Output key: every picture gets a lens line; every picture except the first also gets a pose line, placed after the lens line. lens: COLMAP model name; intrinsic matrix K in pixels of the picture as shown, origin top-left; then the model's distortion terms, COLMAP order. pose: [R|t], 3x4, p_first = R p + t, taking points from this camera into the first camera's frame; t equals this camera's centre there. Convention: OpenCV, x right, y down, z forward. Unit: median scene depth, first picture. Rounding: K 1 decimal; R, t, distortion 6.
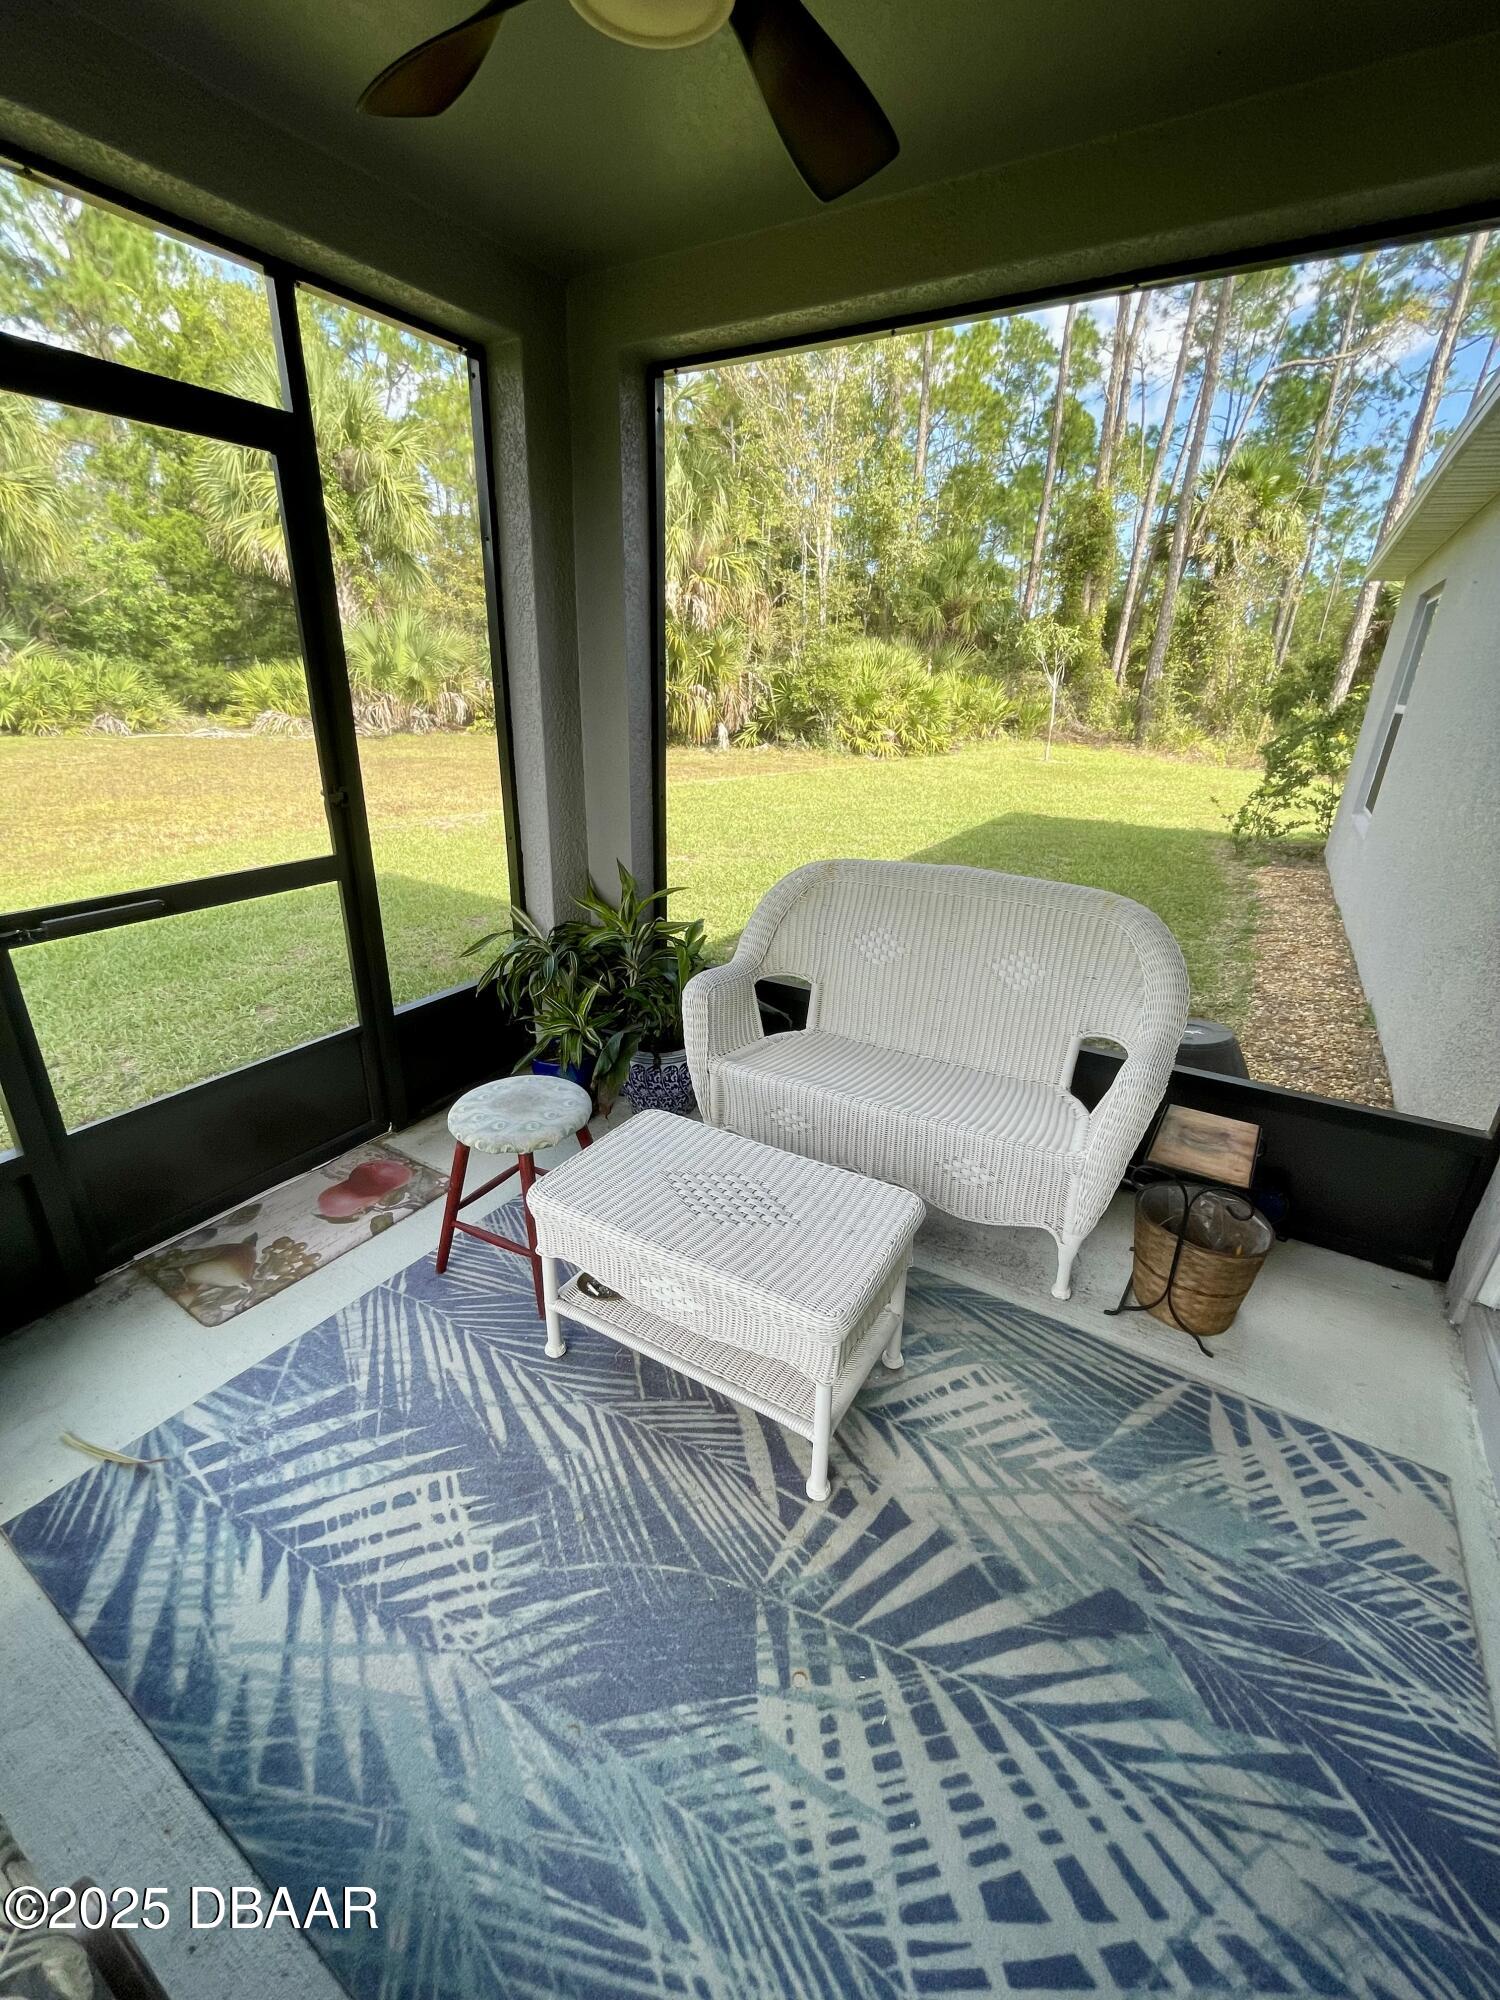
lens RADIAL K [[821.8, 0, 750.0], [0, 821.8, 1000.0], [0, 0, 1]] dist [-0.002064, -0.000219]
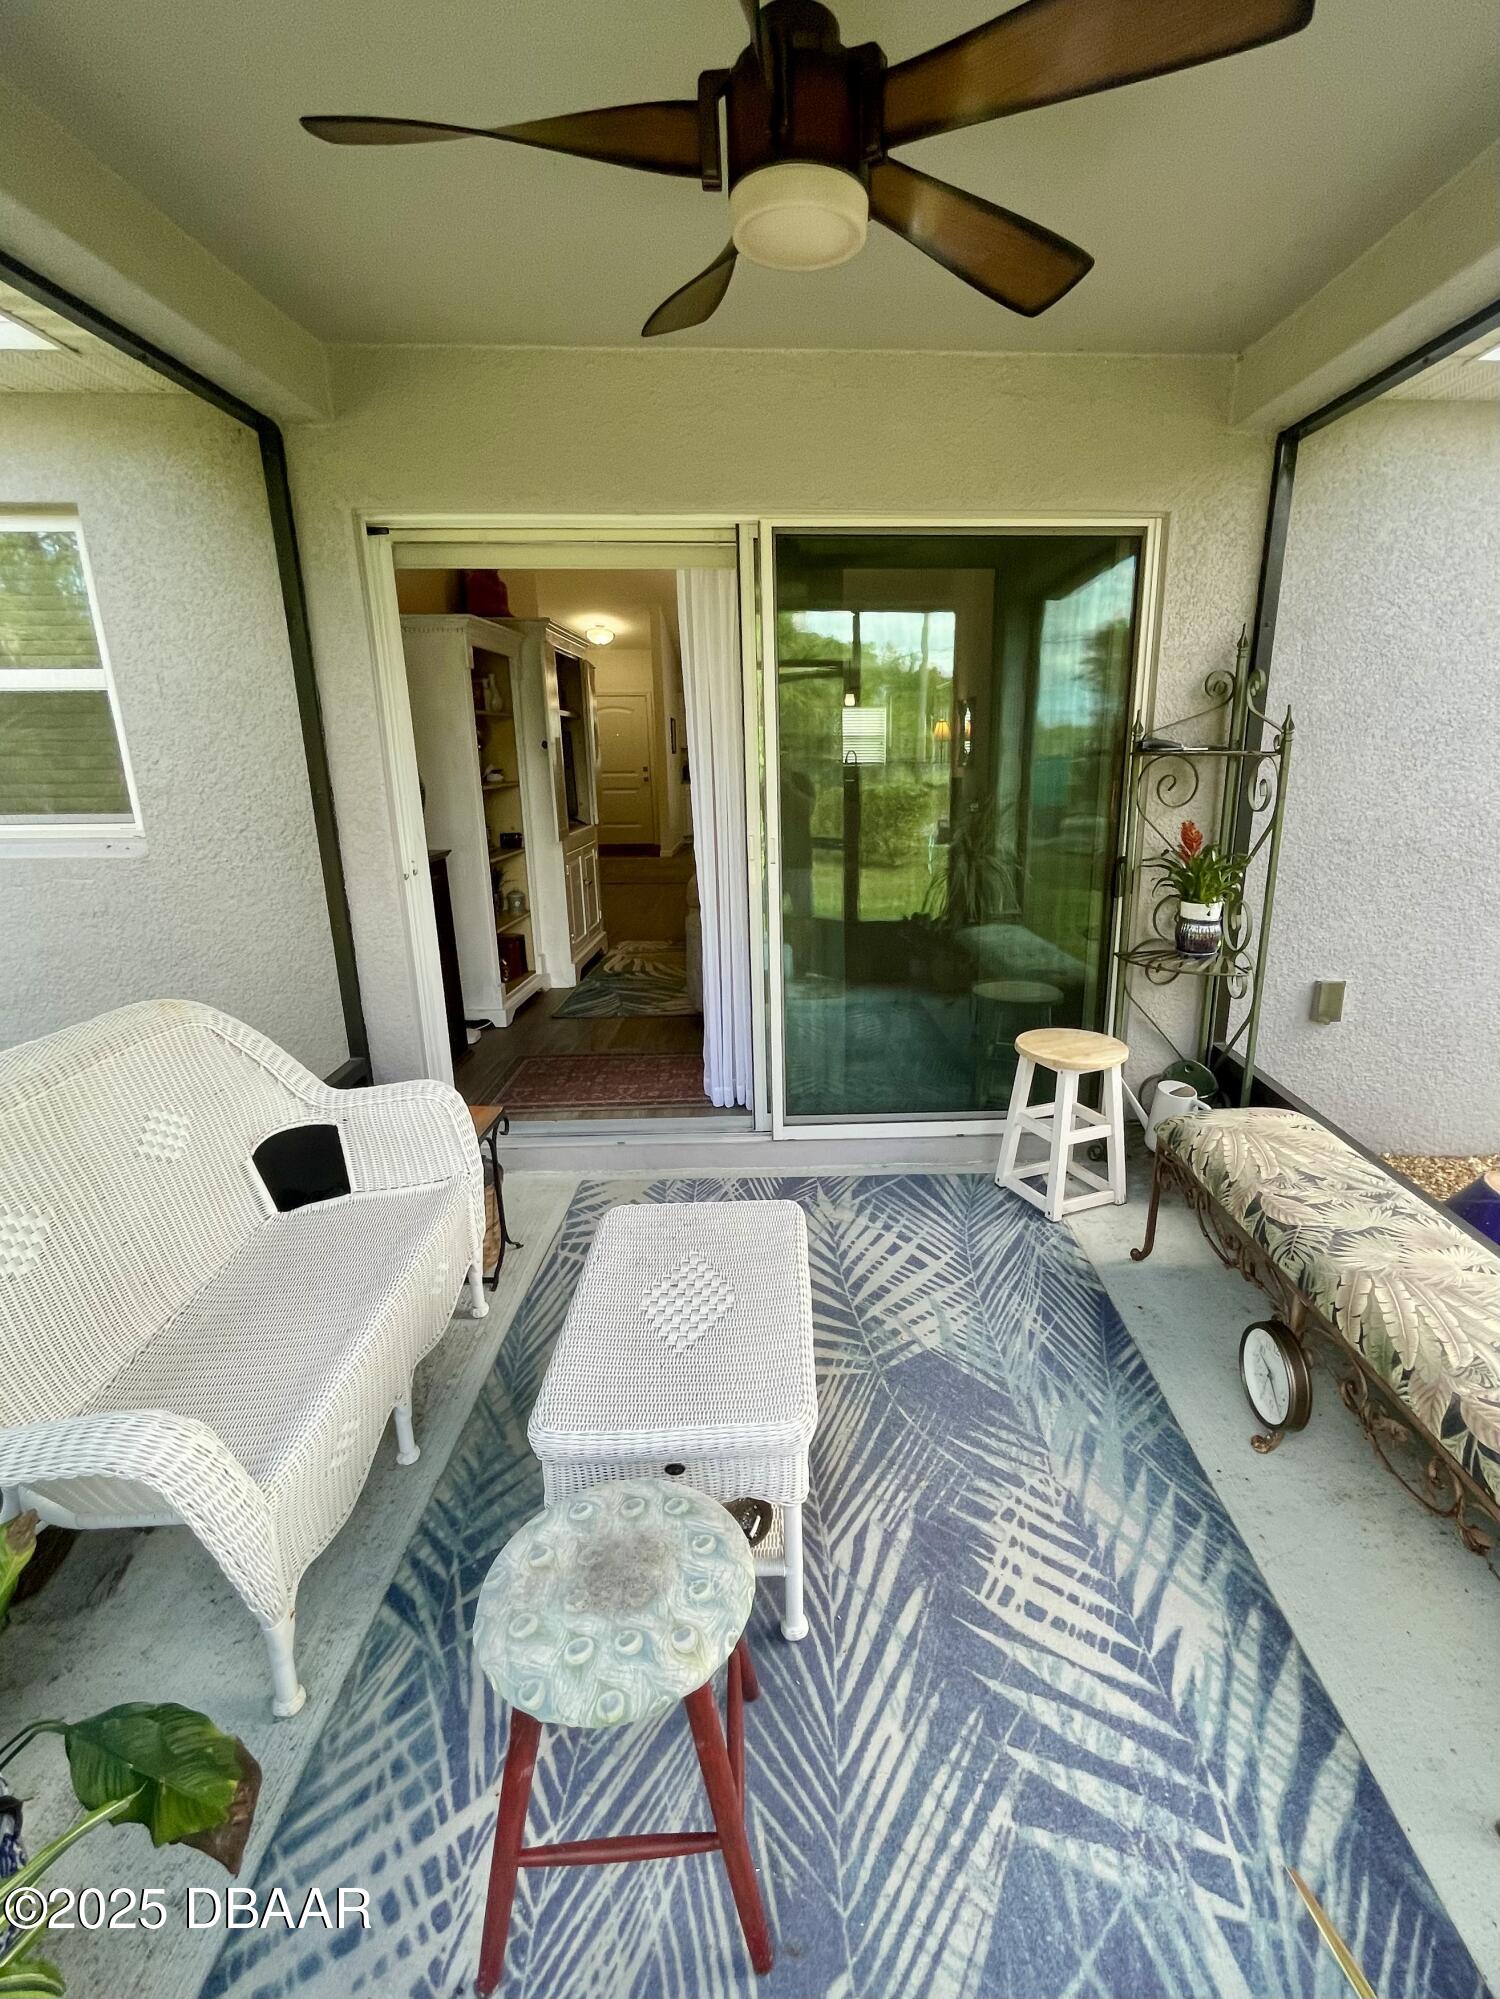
lens RADIAL K [[821.4, 0, 750.0], [0, 821.4, 999.5], [0, 0, 1]] dist [-0.002064, -0.000219]
pose [[-0.461268, -0.288634, 0.839001, -0.925423], [0.323663, 0.825708, 0.462005, -0.594656], [-0.826120, 0.484661, -0.287452, 1.273956]]
